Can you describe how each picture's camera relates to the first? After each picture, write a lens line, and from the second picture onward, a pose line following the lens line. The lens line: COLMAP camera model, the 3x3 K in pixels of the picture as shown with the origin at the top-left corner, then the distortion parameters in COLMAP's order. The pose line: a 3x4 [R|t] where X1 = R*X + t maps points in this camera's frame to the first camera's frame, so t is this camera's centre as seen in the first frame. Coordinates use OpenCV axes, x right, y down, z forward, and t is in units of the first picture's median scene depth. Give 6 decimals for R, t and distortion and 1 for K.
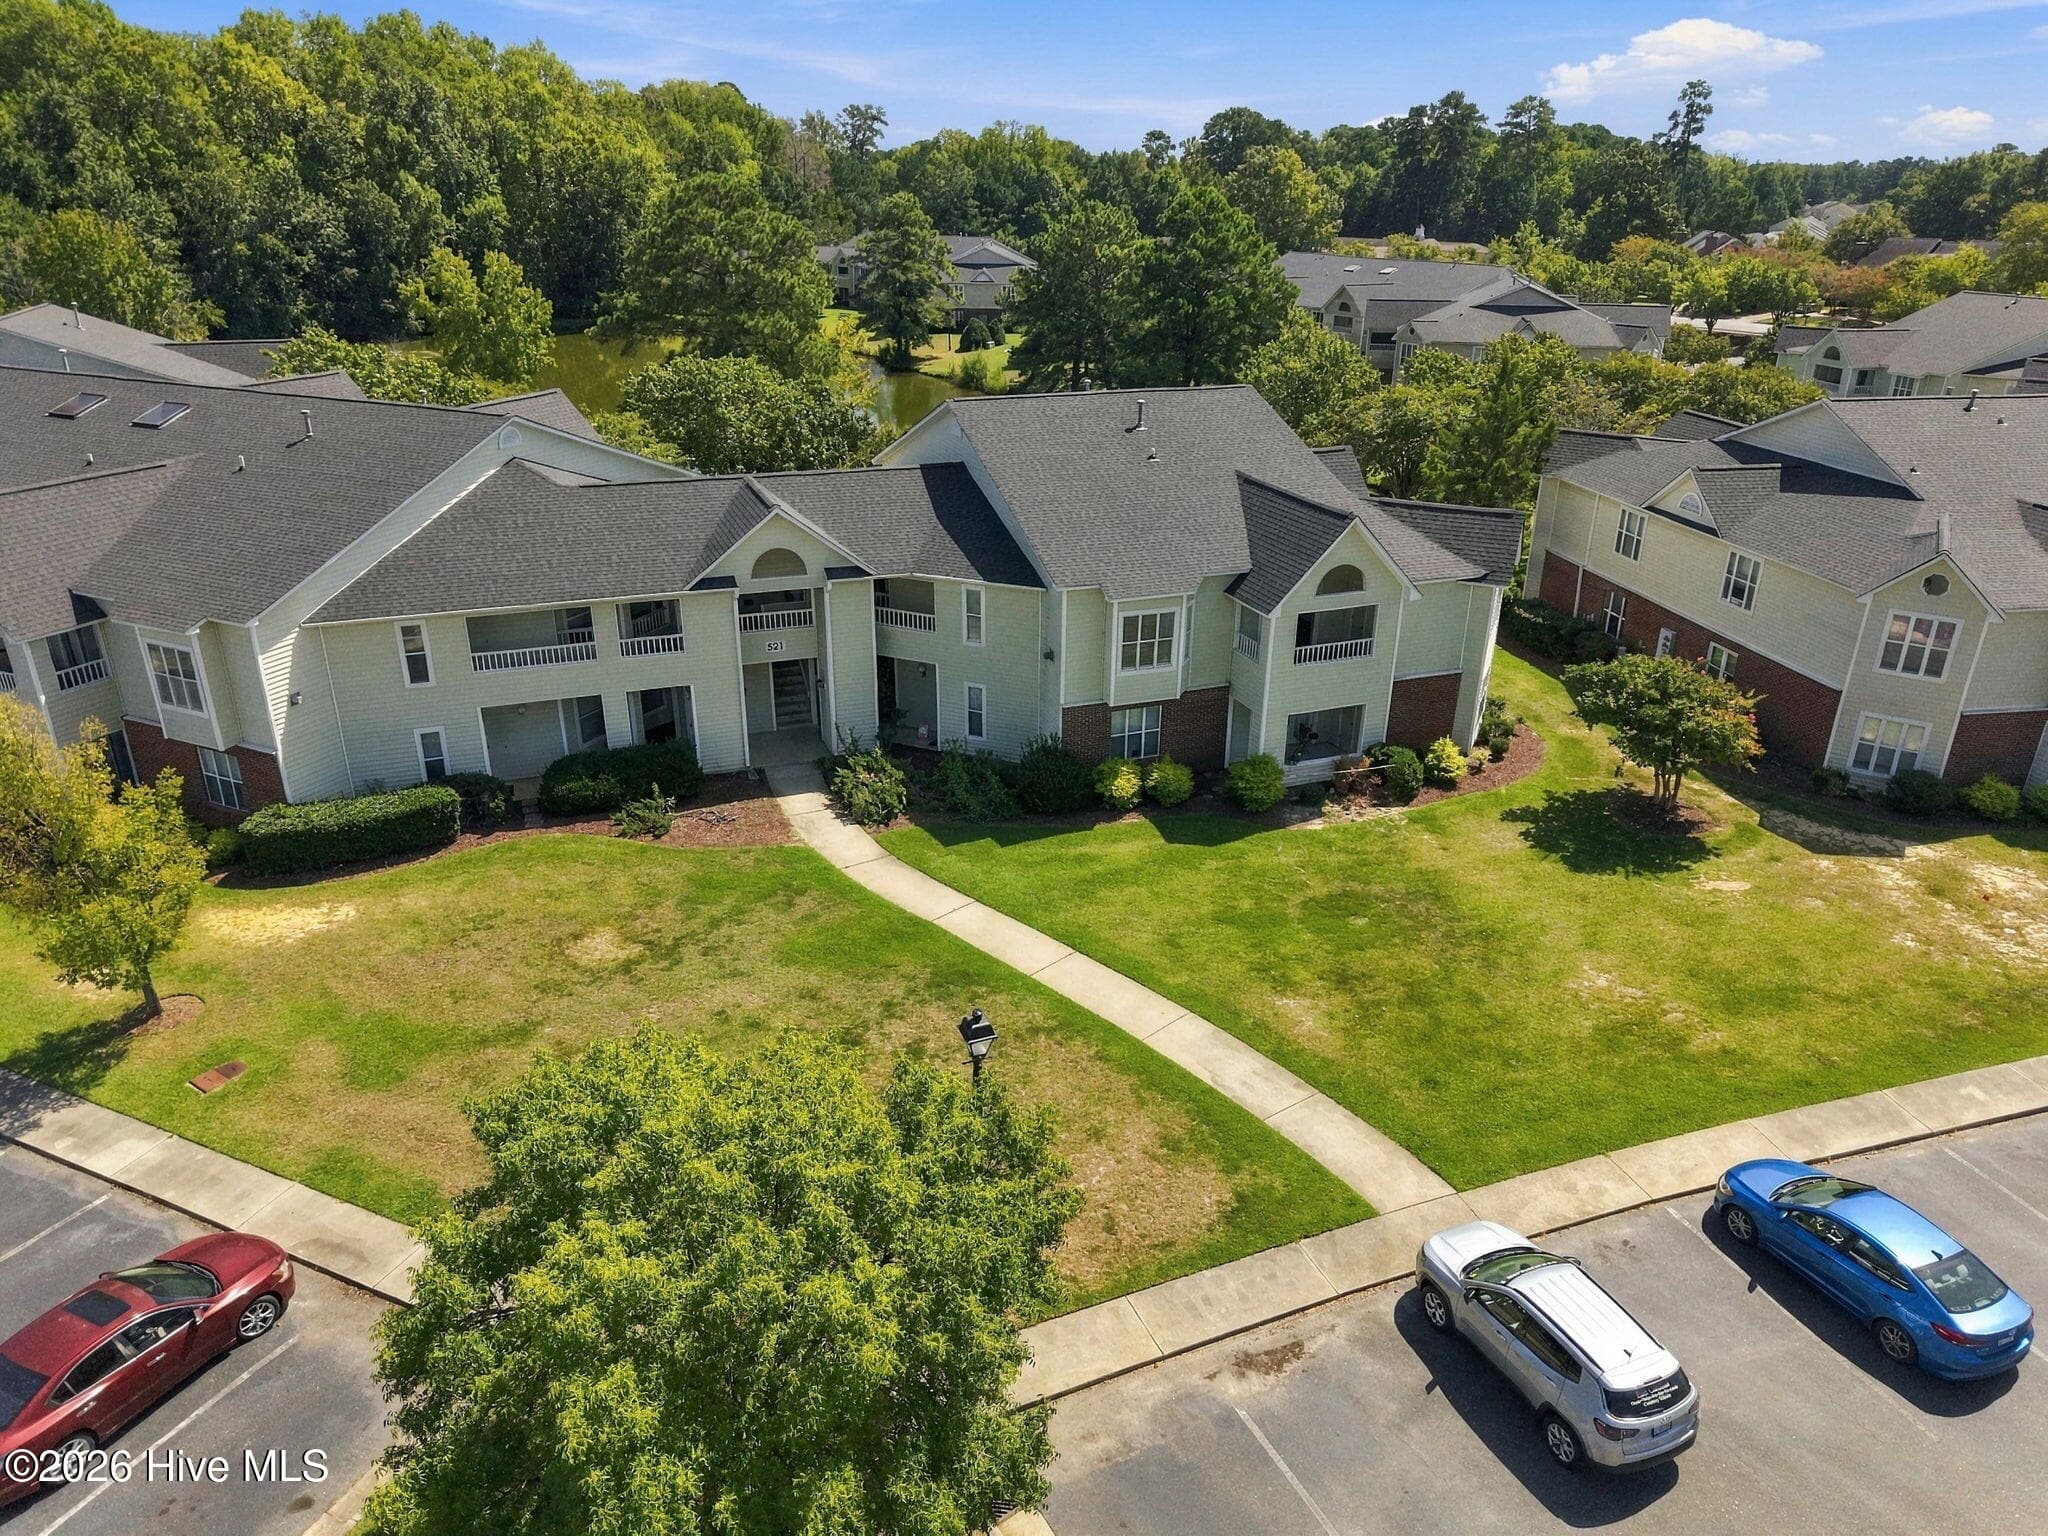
lens RADIAL K [[1371.6, 0, 1024.9], [0, 1371.6, 768.1], [0, 0, 1]] dist [0.017321, -0.004492]
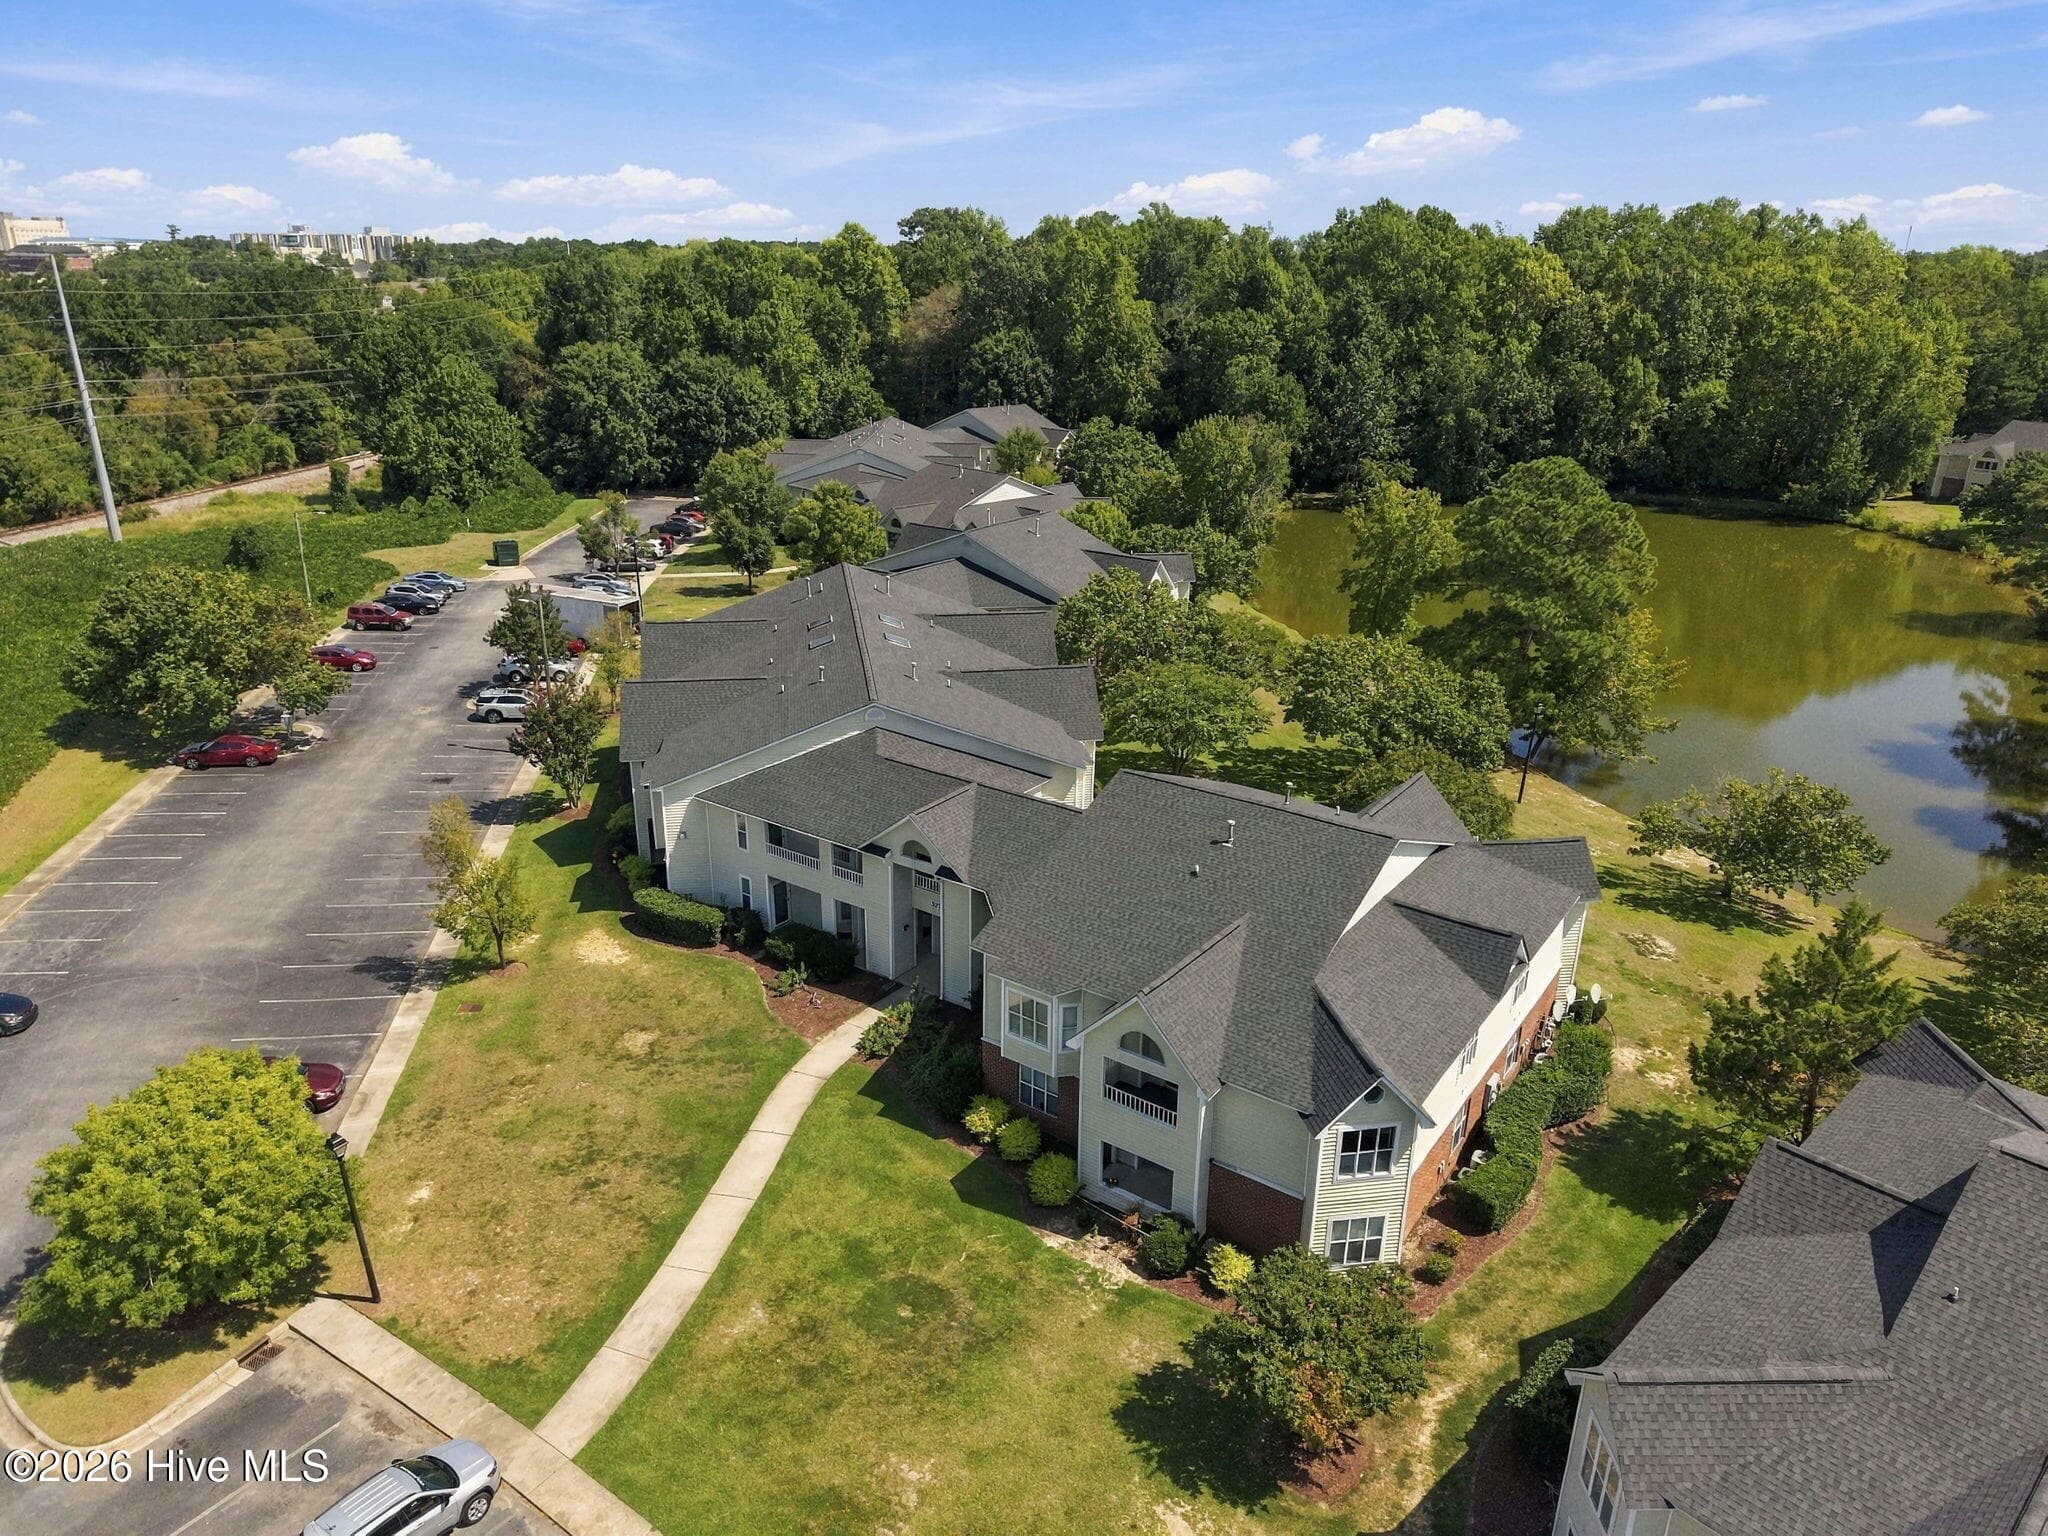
lens RADIAL K [[1371.6, 0, 1028.0], [0, 1371.6, 768.3], [0, 0, 1]] dist [0.017321, -0.004492]
pose [[0.559238, 0.292204, -0.775803, 0.207470], [-0.336809, 0.935190, 0.109447, -0.093616], [0.757504, 0.200090, 0.621411, 0.049331]]
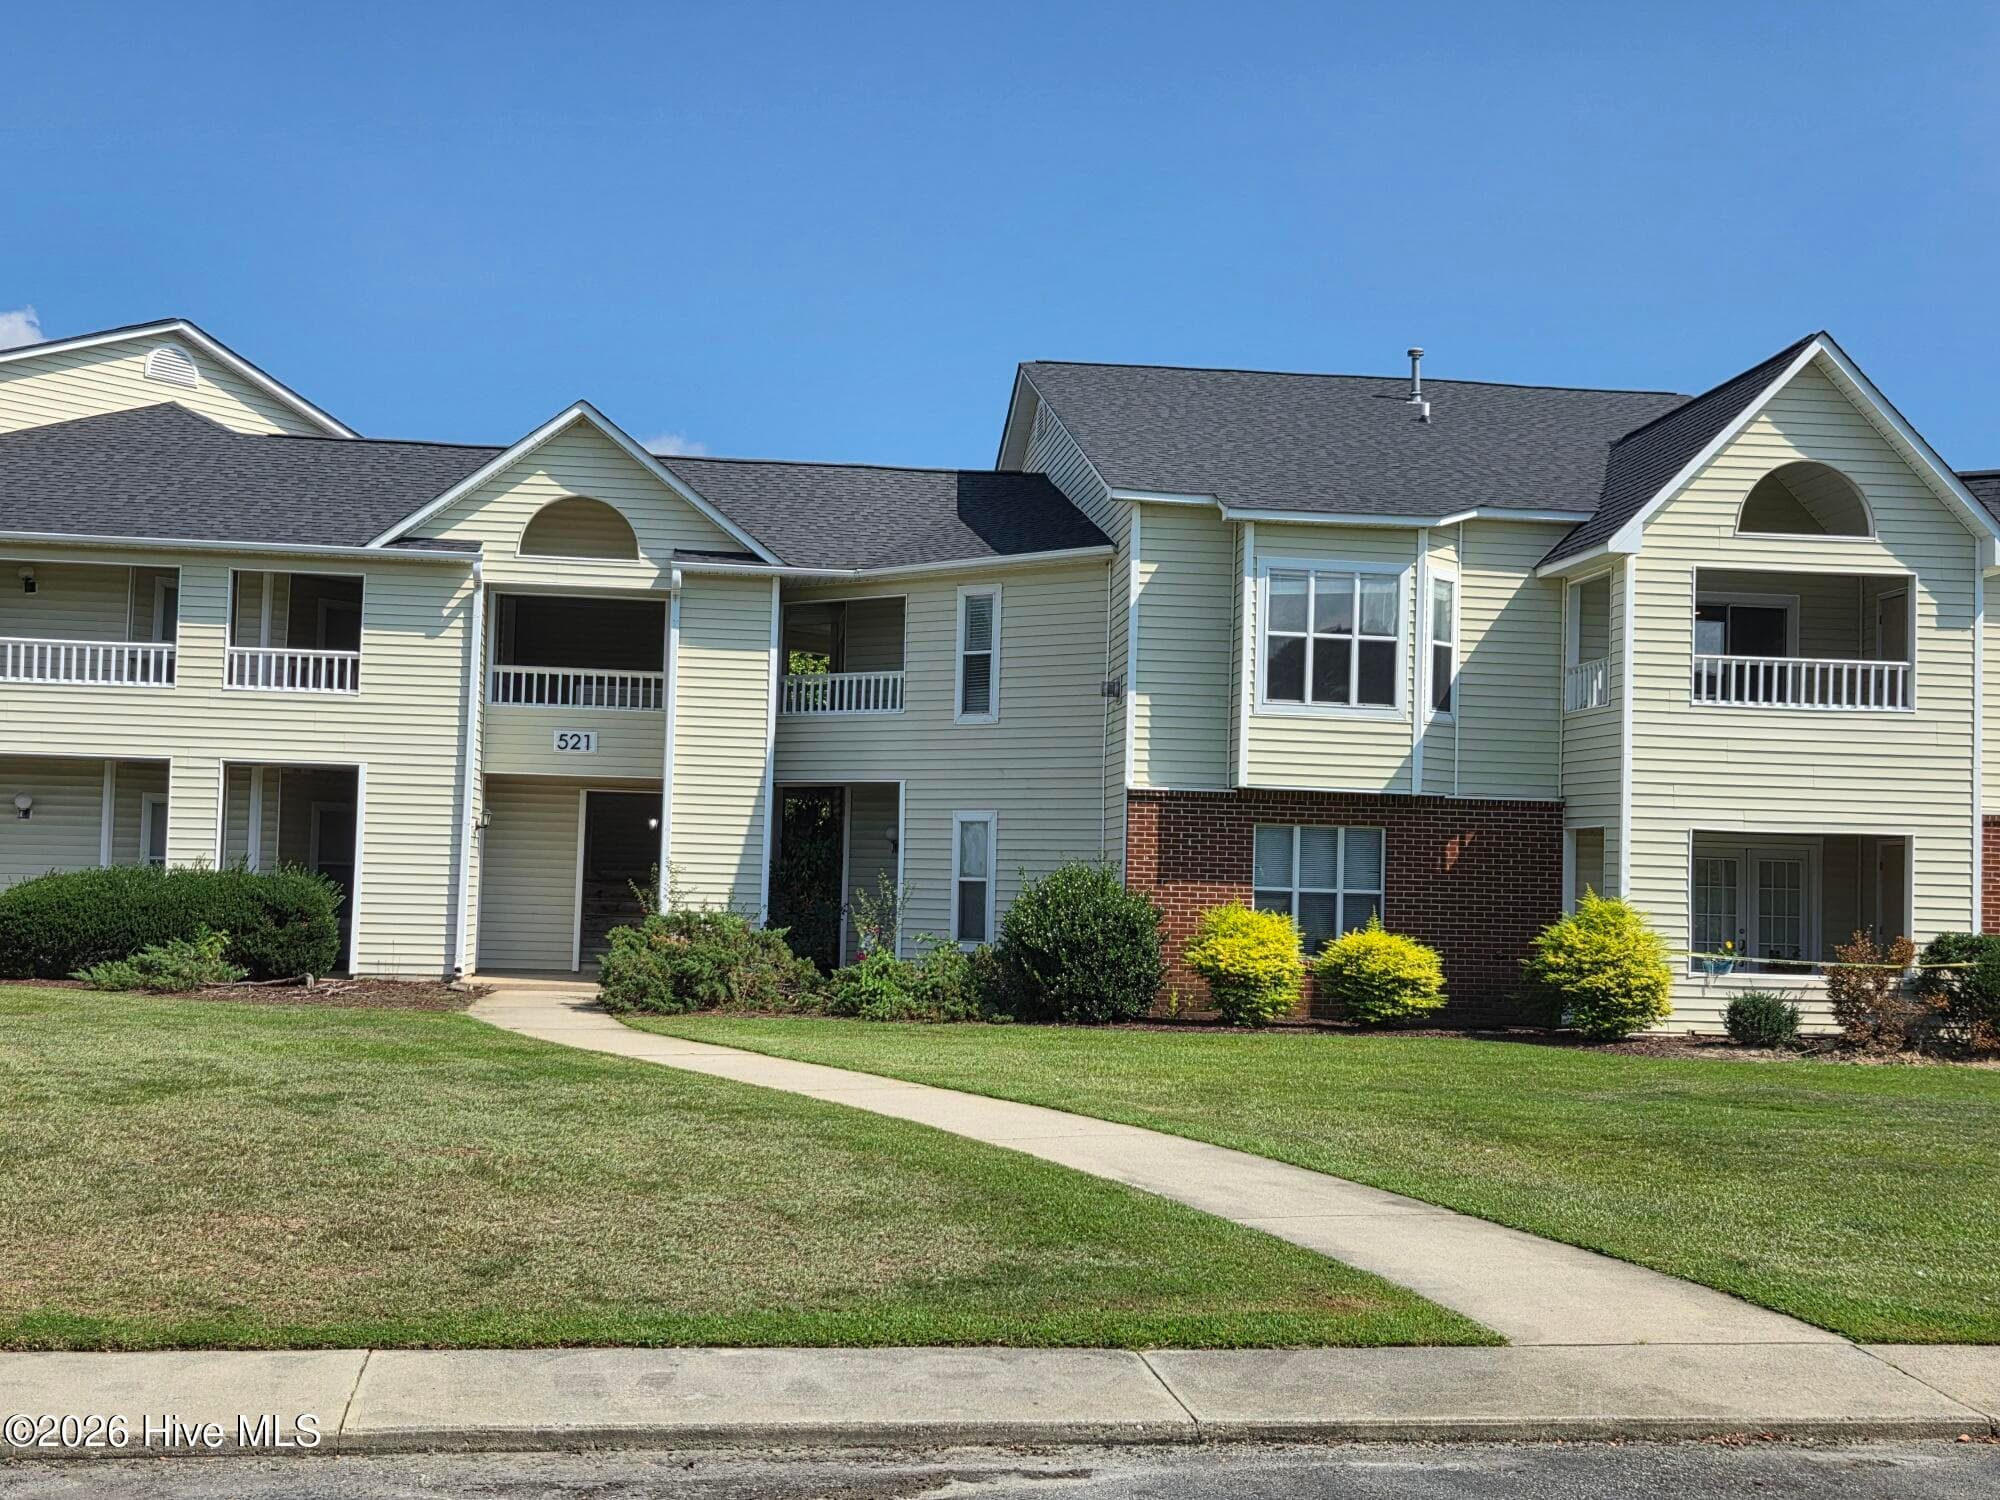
lens RADIAL K [[2294.7, 0, 984.2], [0, 2294.7, 750.6], [0, 0, 1]] dist [0.069740, 0.000000]
pose [[0.971077, 0.005009, -0.238714, 0.034171], [-0.116805, 0.881946, -0.456648, 0.061172], [0.208246, 0.471324, 0.857023, 0.083428]]
